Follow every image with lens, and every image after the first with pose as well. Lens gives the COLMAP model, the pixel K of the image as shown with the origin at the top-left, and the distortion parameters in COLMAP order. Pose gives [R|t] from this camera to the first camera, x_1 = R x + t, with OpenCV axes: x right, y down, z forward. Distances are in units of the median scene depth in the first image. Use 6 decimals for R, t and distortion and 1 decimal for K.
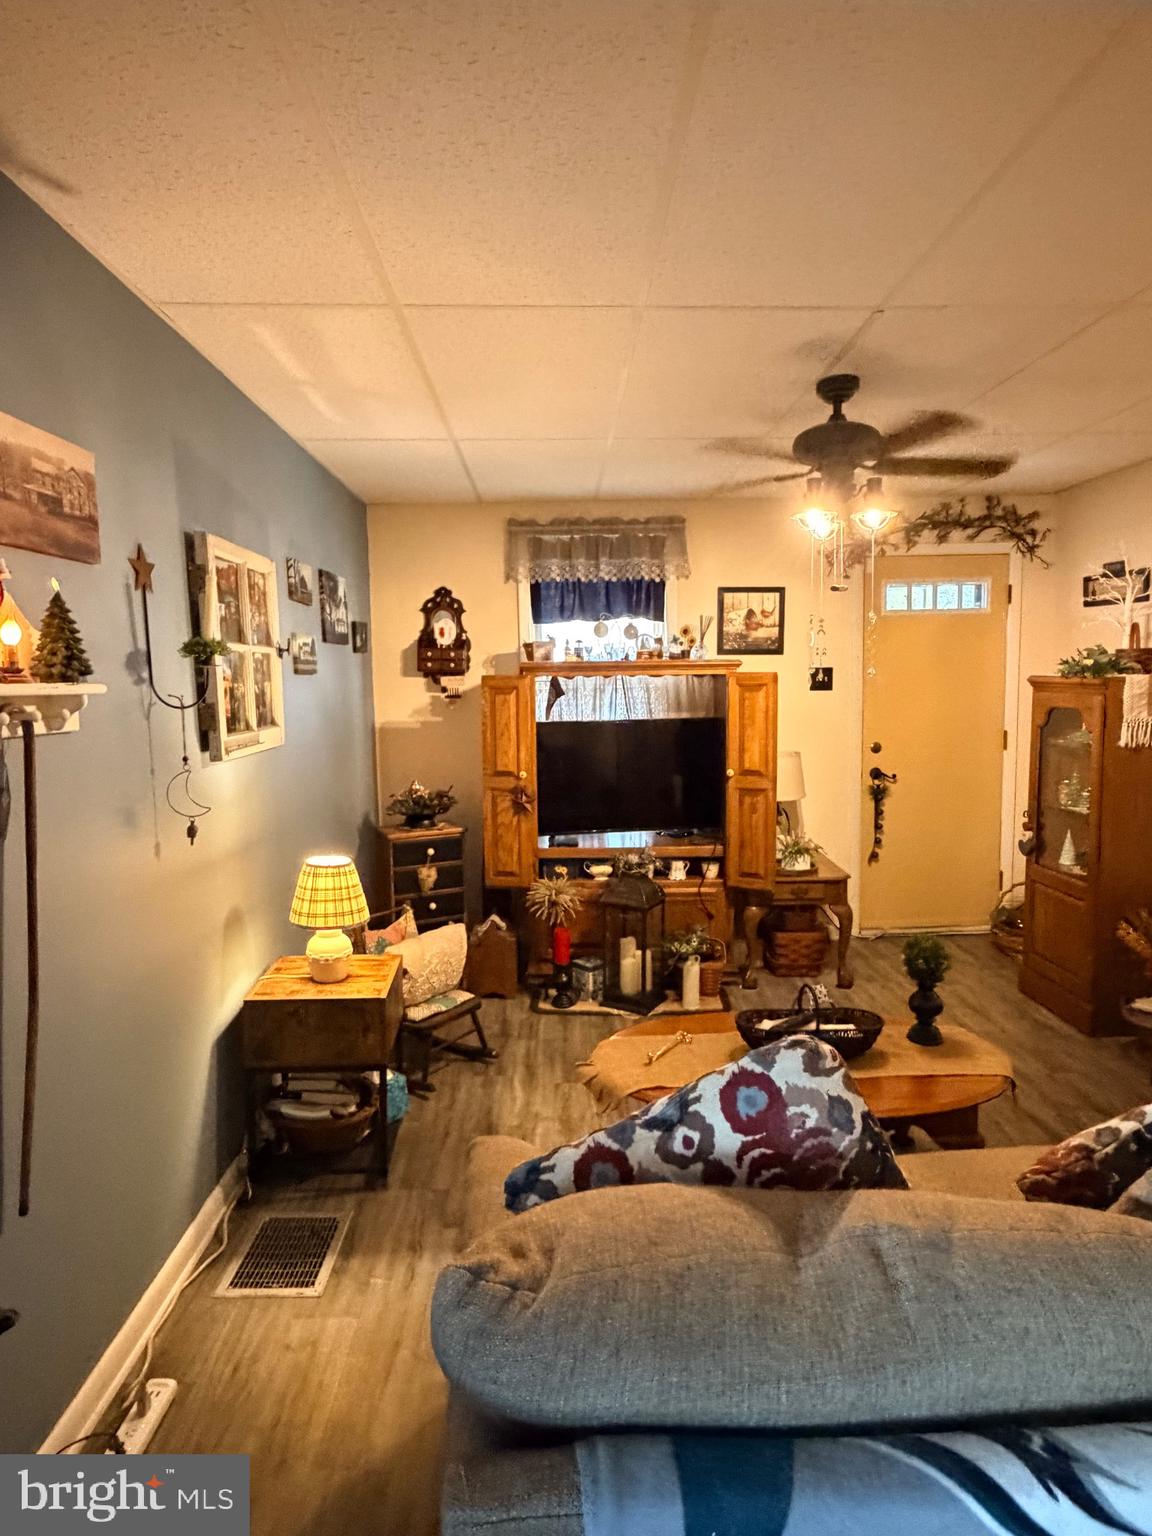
lens RADIAL K [[864.1, 0, 577.1], [0, 864.1, 768.5], [0, 0, 1]] dist [0.002547, -0.003187]
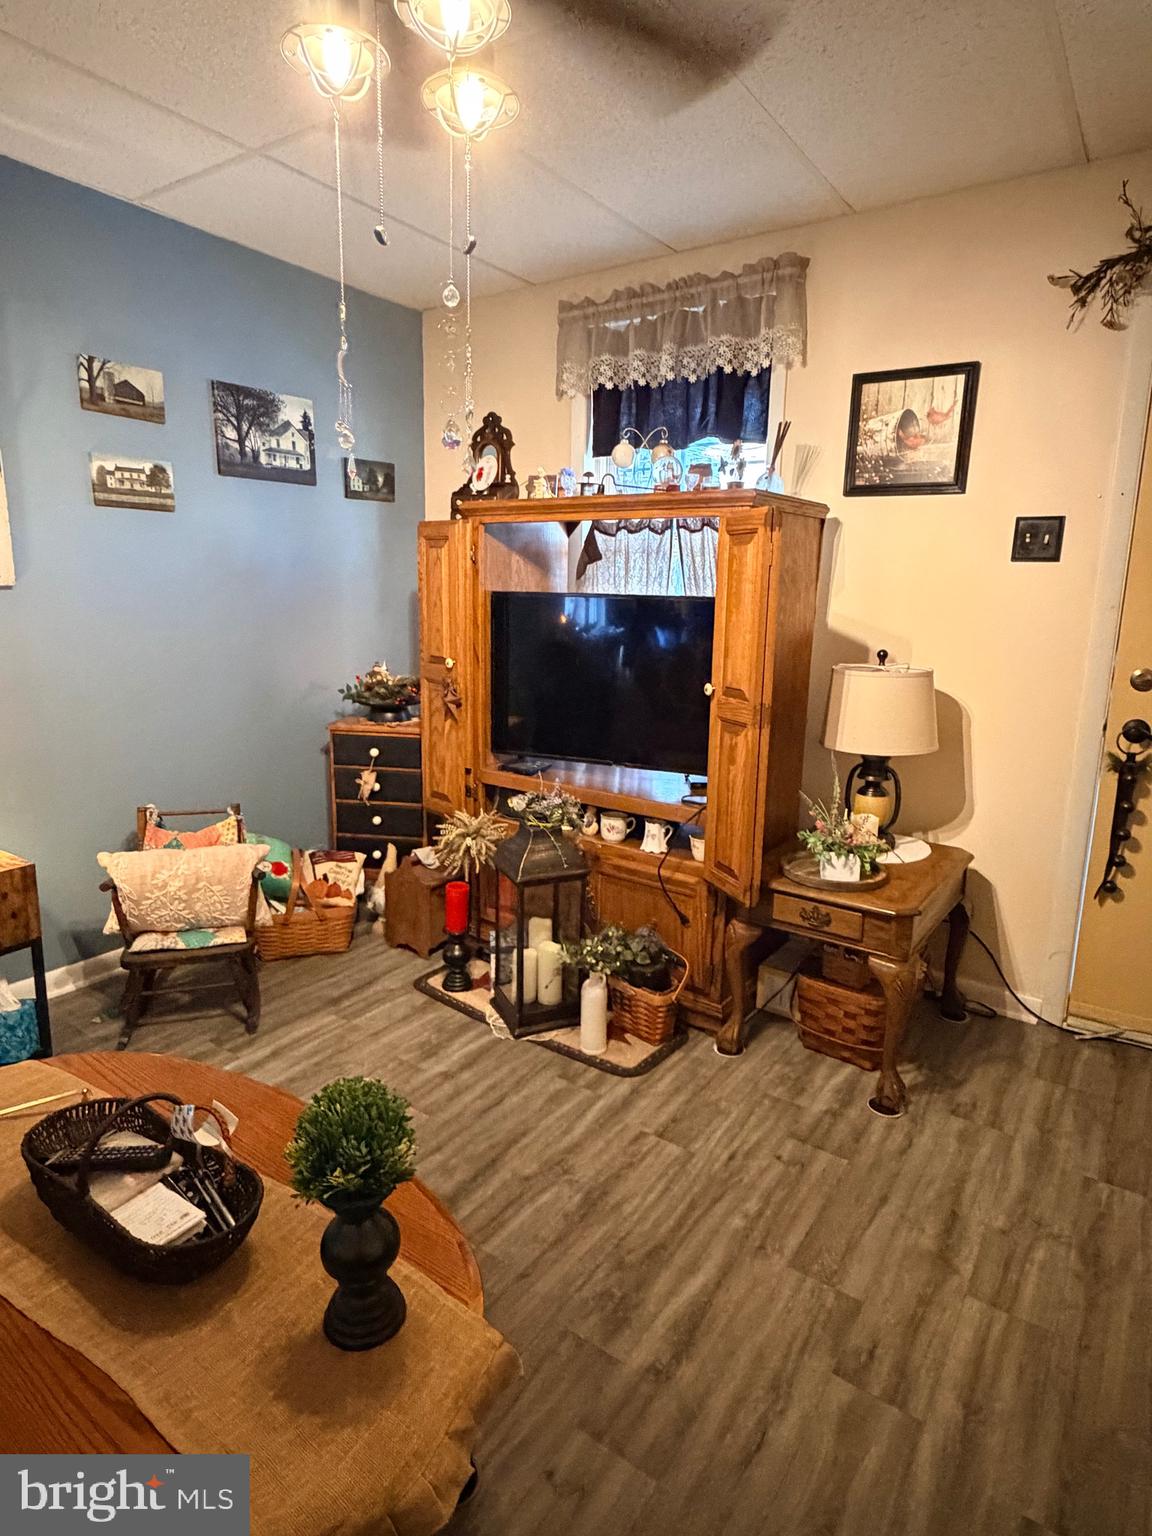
lens RADIAL K [[864.1, 0, 583.2], [0, 864.1, 773.3], [0, 0, 1]] dist [0.002547, -0.003187]
pose [[0.811668, 0.154205, -0.563398, 0.408771], [-0.093311, 0.986368, 0.135543, -0.009199], [0.576619, -0.057445, 0.814992, 0.437366]]
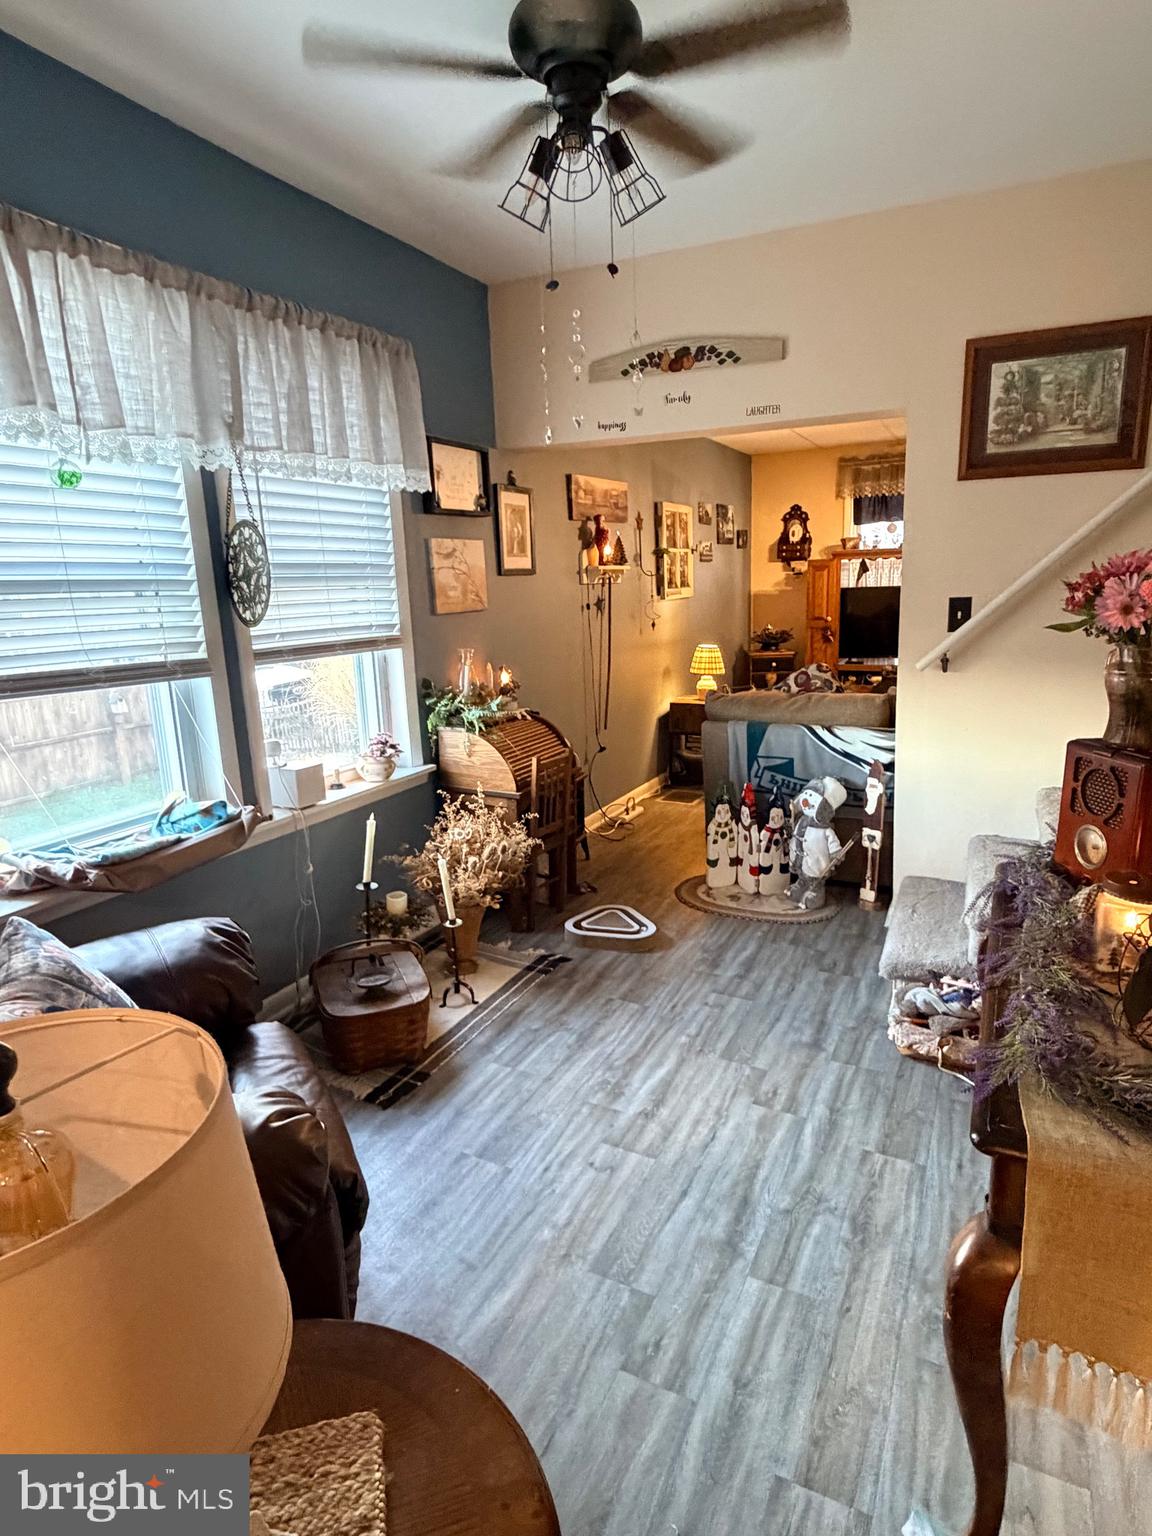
lens RADIAL K [[864.1, 0, 575.4], [0, 864.1, 767.3], [0, 0, 1]] dist [0.002547, -0.003187]
pose [[0.883058, 0.080639, -0.462283, 0.281059], [-0.023821, 0.991557, 0.127462, 0.084200], [0.468658, -0.101544, 0.877524, -0.691923]]
